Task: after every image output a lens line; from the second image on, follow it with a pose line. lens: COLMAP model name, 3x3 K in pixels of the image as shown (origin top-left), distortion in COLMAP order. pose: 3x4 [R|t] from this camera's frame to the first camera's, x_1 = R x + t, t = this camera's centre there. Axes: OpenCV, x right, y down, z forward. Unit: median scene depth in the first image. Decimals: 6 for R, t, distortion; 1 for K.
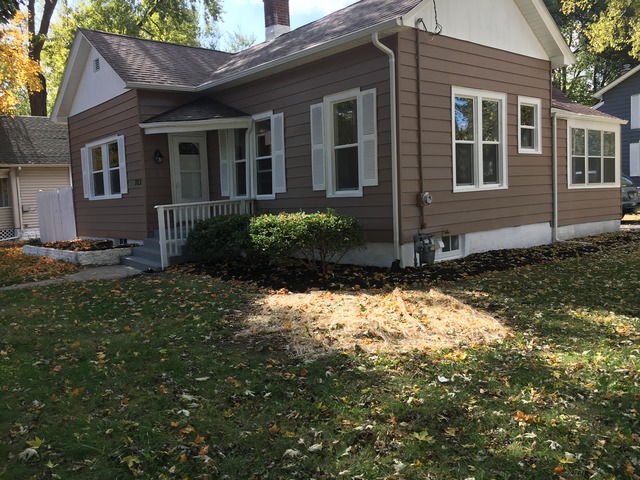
lens RADIAL K [[549.9, 0, 324.9], [0, 549.9, 237.2], [0, 0, 1]] dist [0.081388, -0.102436]
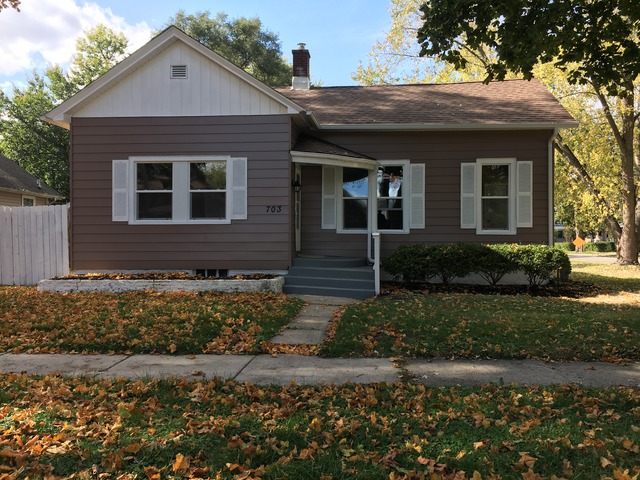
lens RADIAL K [[549.9, 0, 324.9], [0, 549.9, 237.2], [0, 0, 1]] dist [0.081388, -0.102436]
pose [[0.704327, 0.051366, 0.708015, -1.030404], [0.018466, 0.995715, -0.090608, 0.040993], [-0.709635, 0.076892, 0.700361, 0.295865]]
